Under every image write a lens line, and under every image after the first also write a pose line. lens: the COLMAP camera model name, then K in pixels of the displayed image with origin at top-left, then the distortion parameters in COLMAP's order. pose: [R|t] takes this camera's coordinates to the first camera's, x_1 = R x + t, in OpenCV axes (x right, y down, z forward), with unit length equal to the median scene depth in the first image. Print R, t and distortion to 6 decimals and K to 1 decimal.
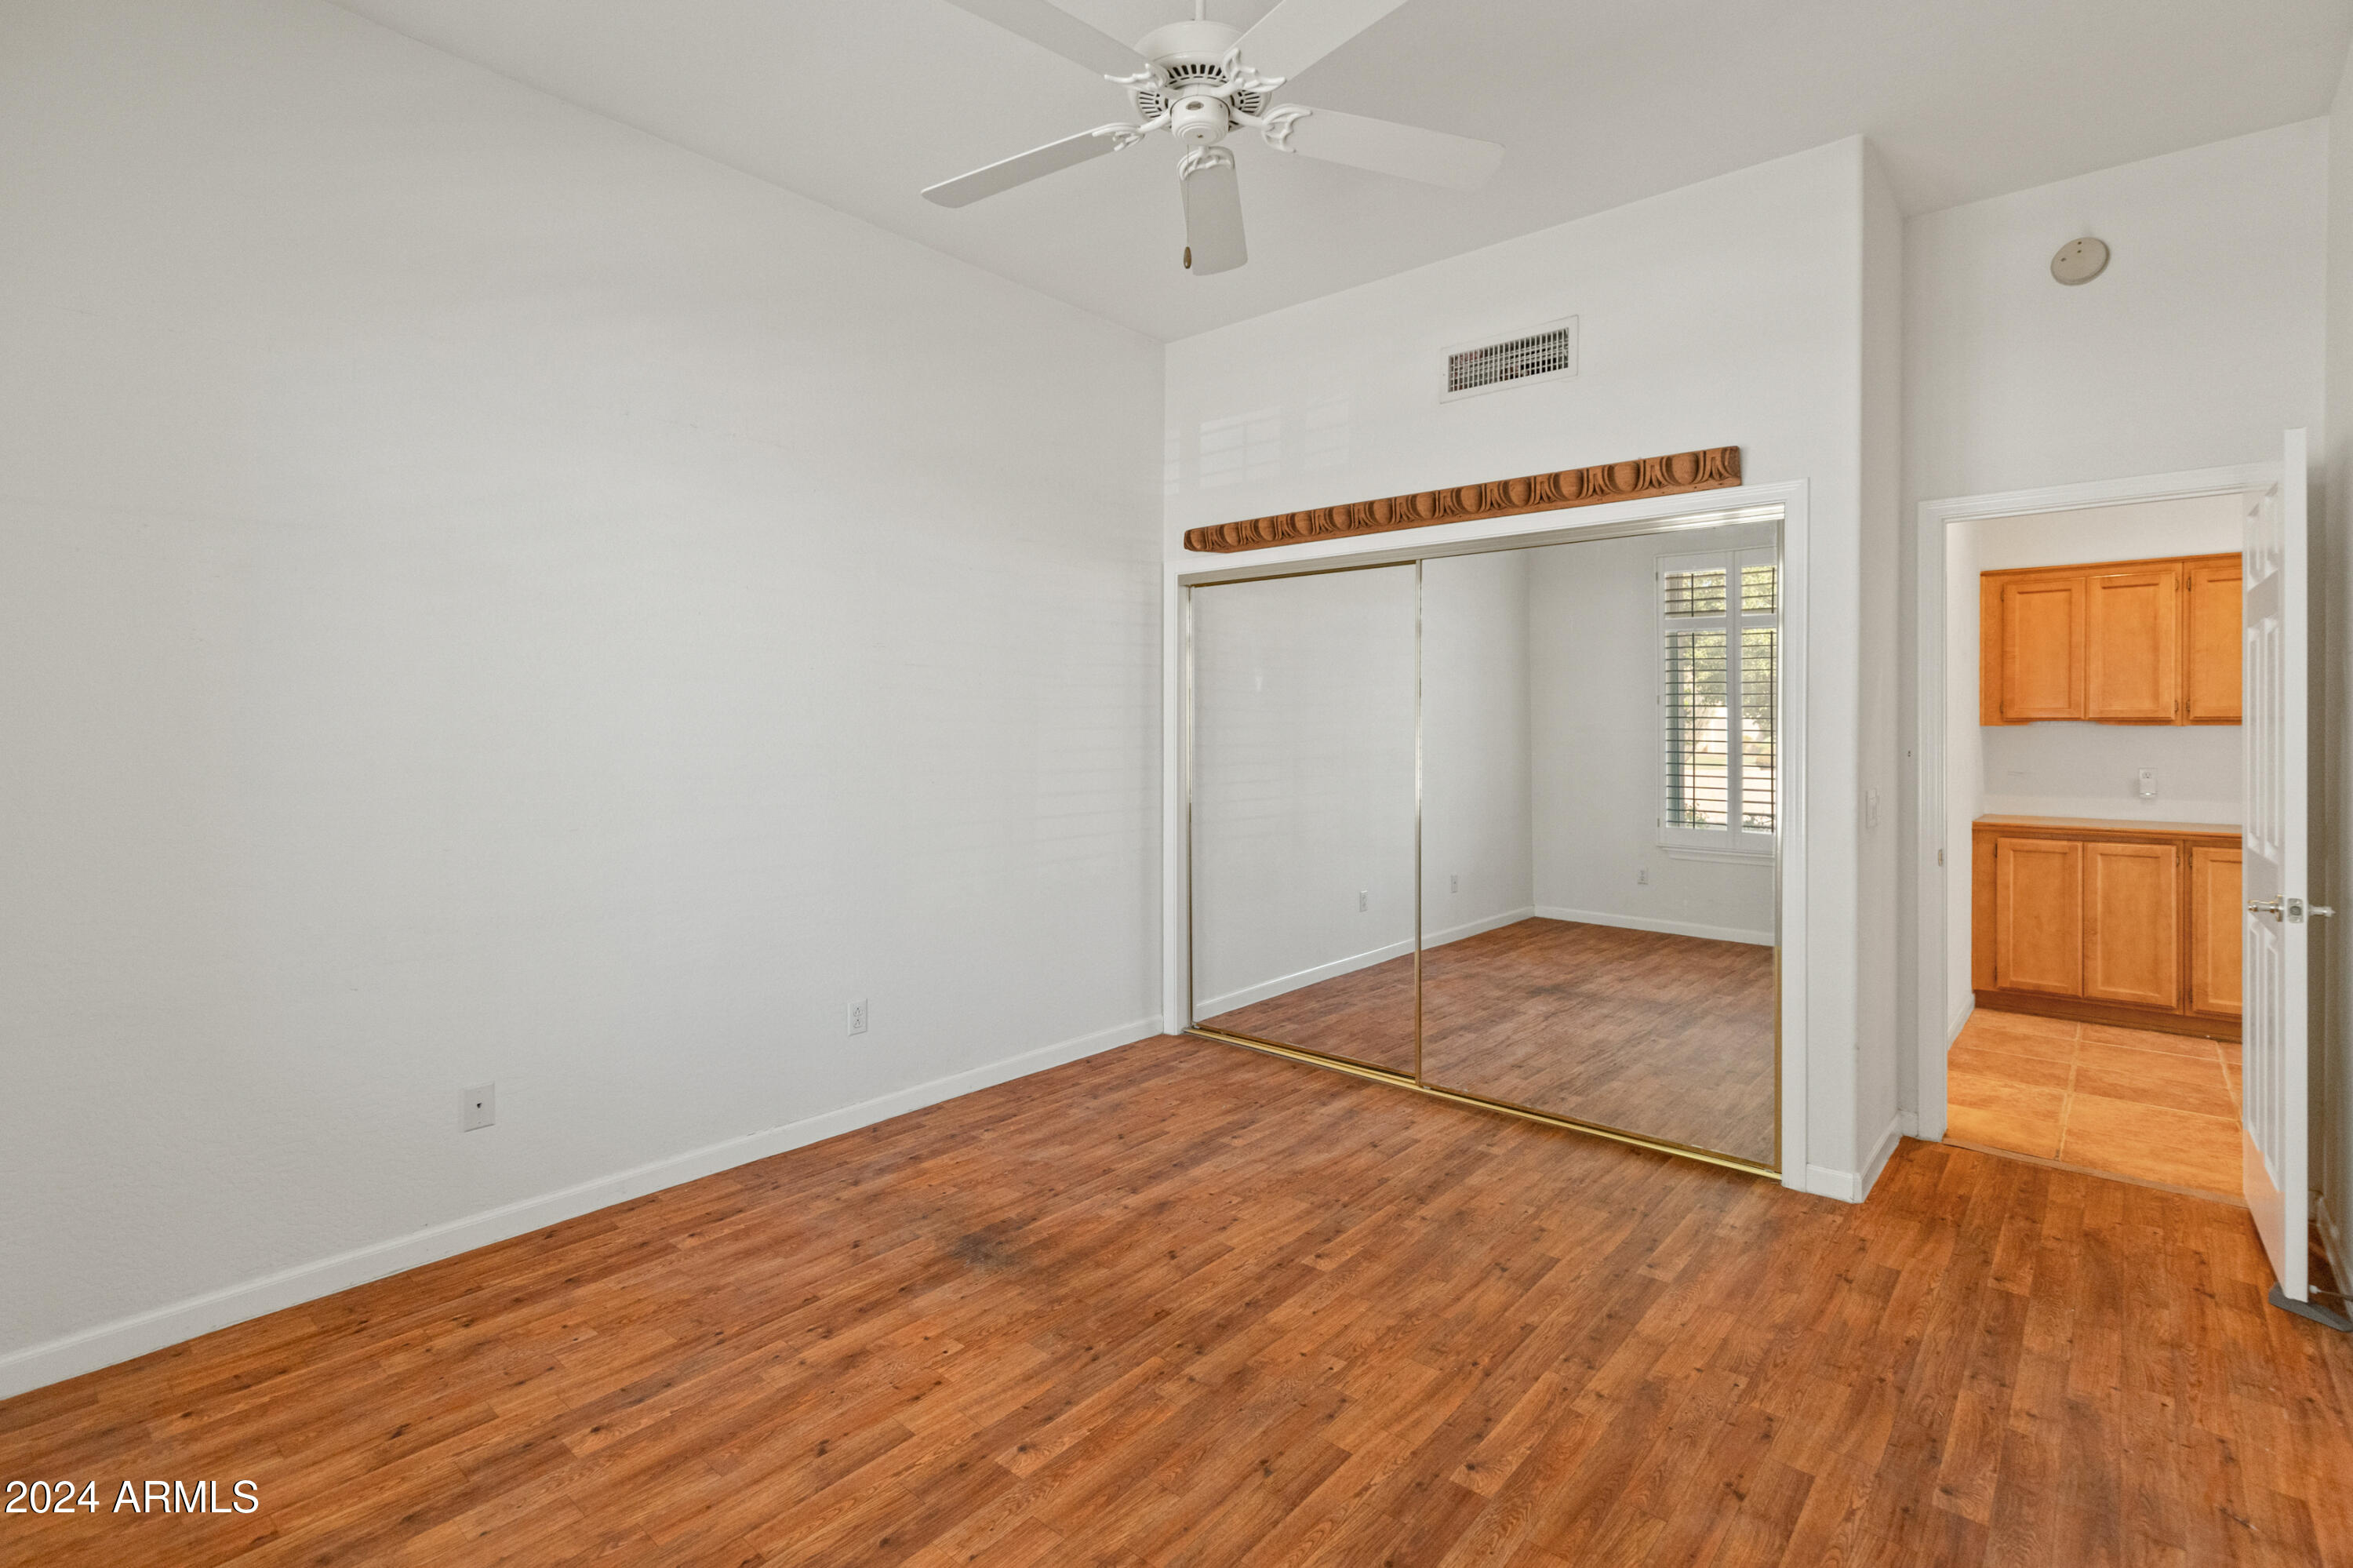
lens RADIAL K [[1115.1, 0, 1182.7], [0, 1115.1, 737.9], [0, 0, 1]] dist [0.006318, -0.000099]
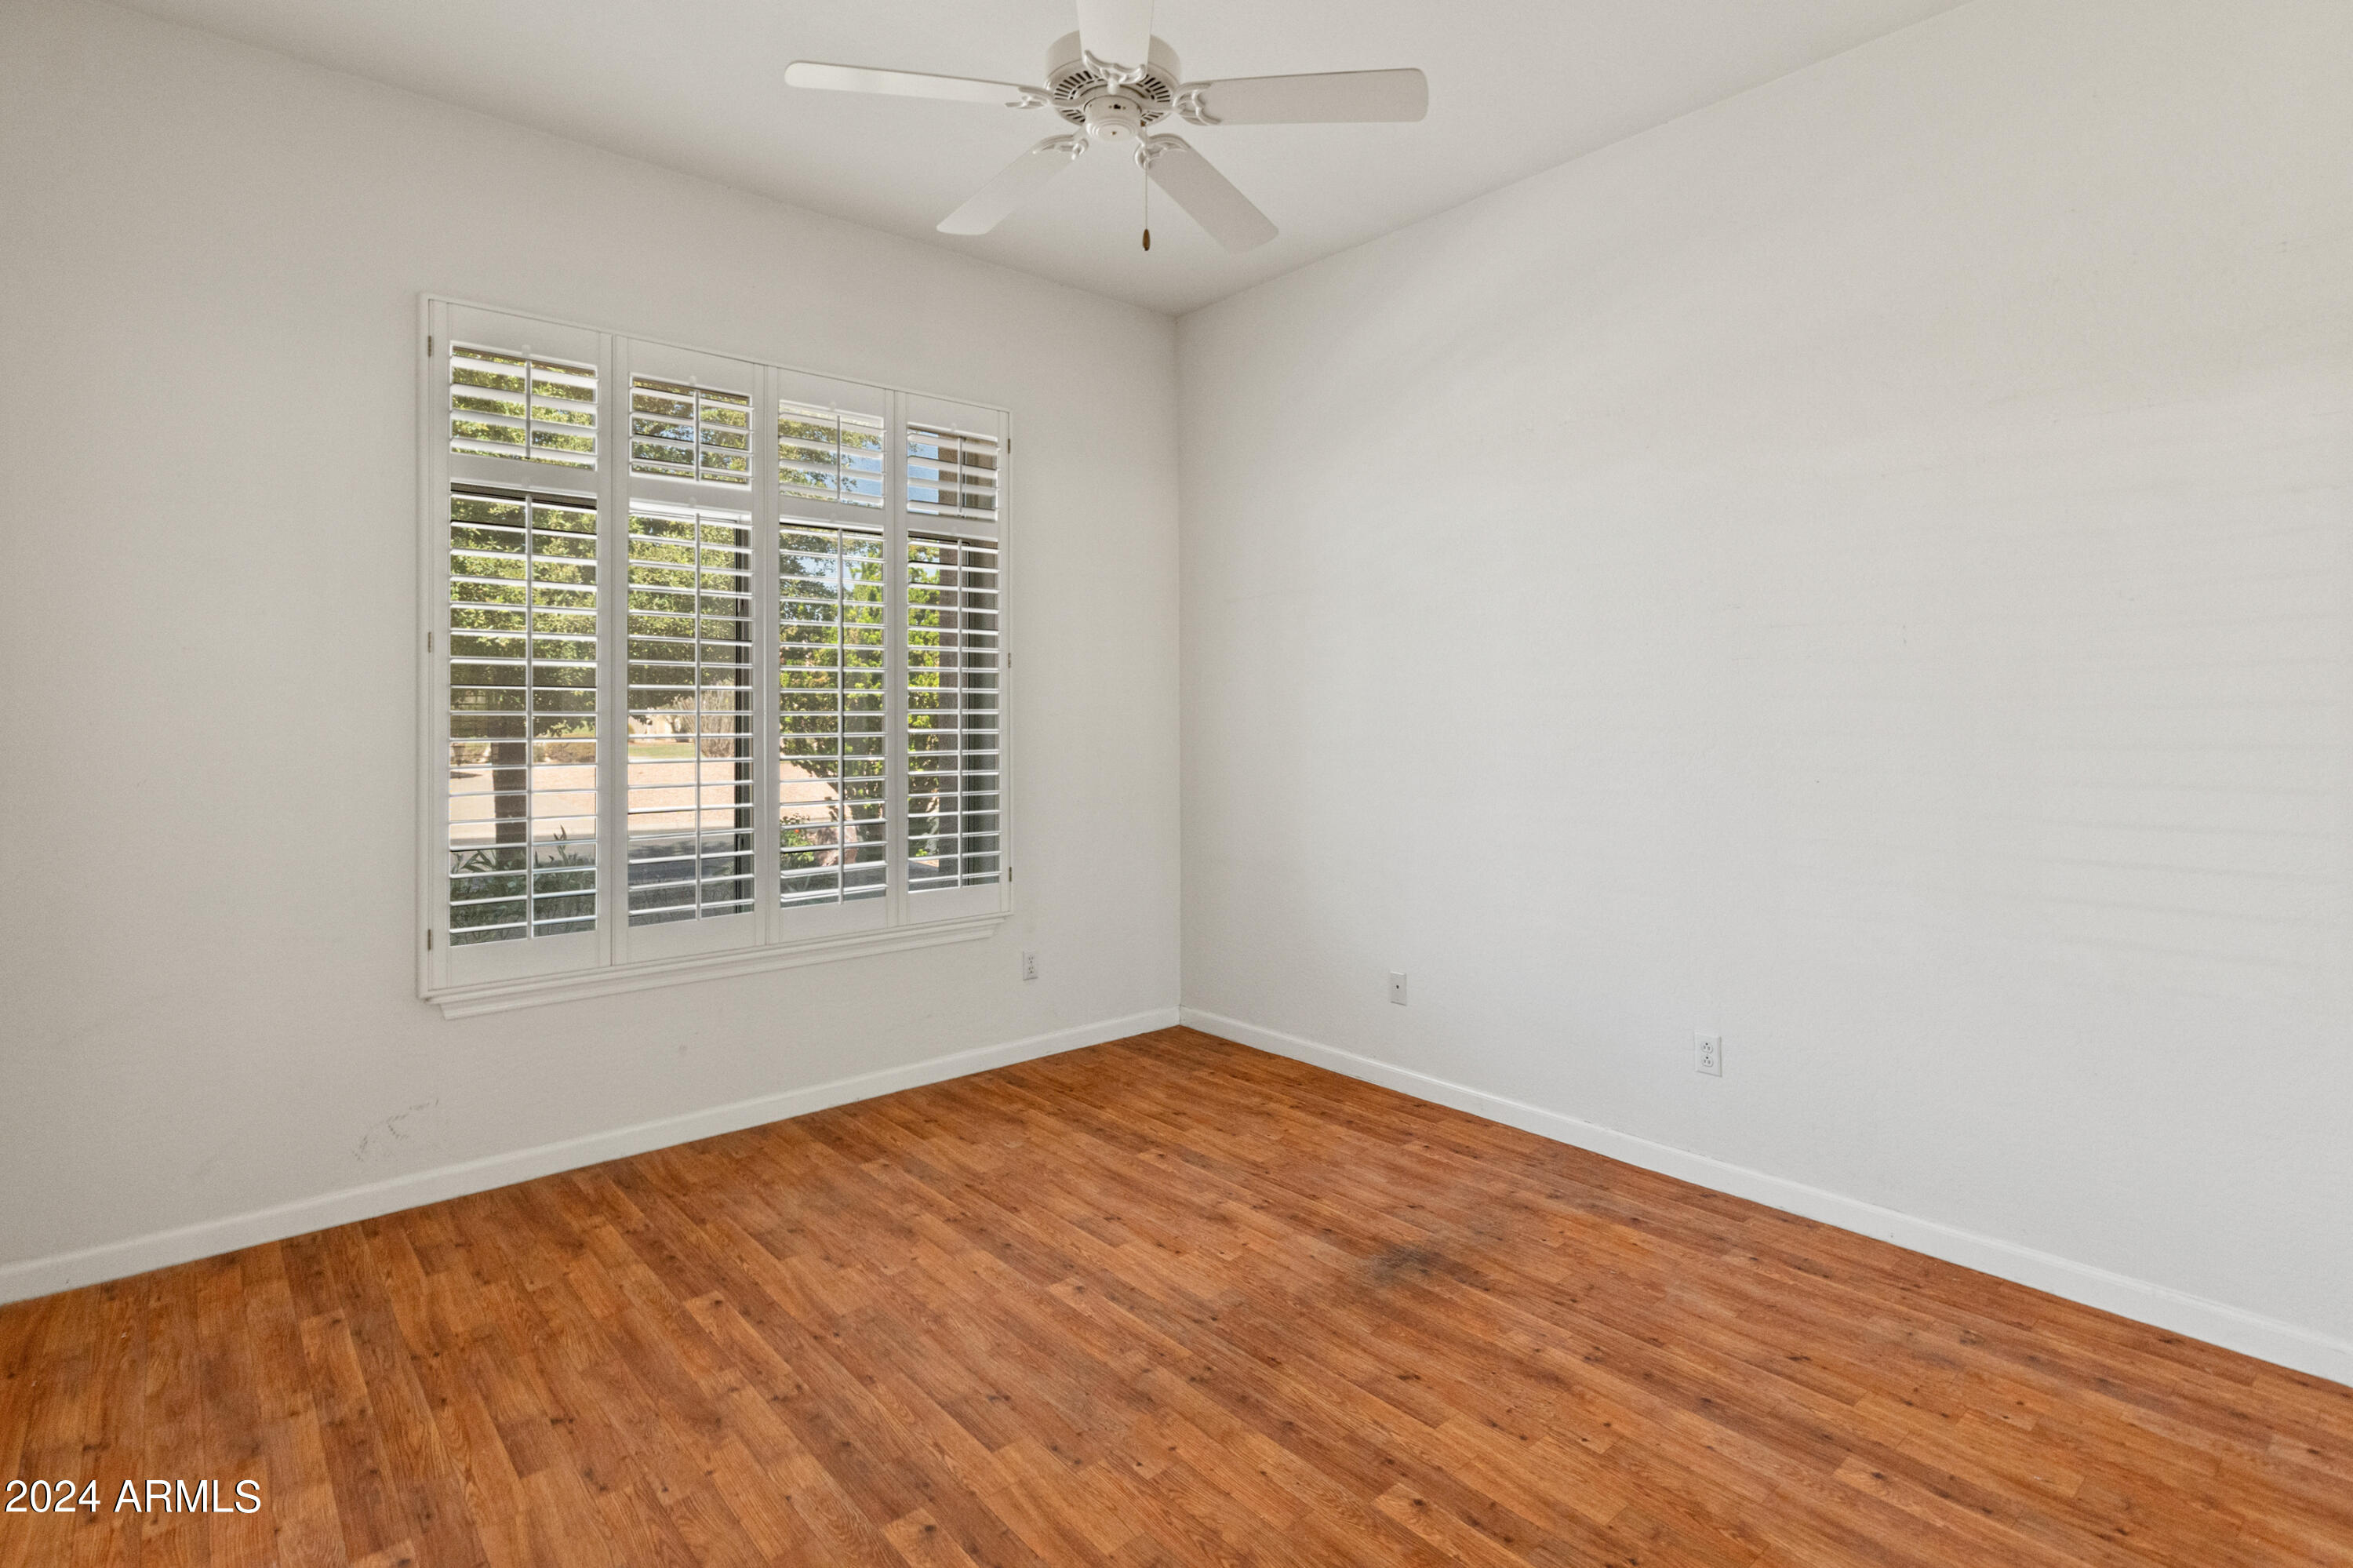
lens RADIAL K [[1159.3, 0, 1172.3], [0, 1159.3, 768.0], [0, 0, 1]] dist [0.003874, 0.000019]
pose [[-0.154269, 0.048001, -0.986862, 0.830538], [-0.006308, 0.998751, 0.049566, -0.008623], [0.988009, 0.013872, -0.153774, 0.980567]]
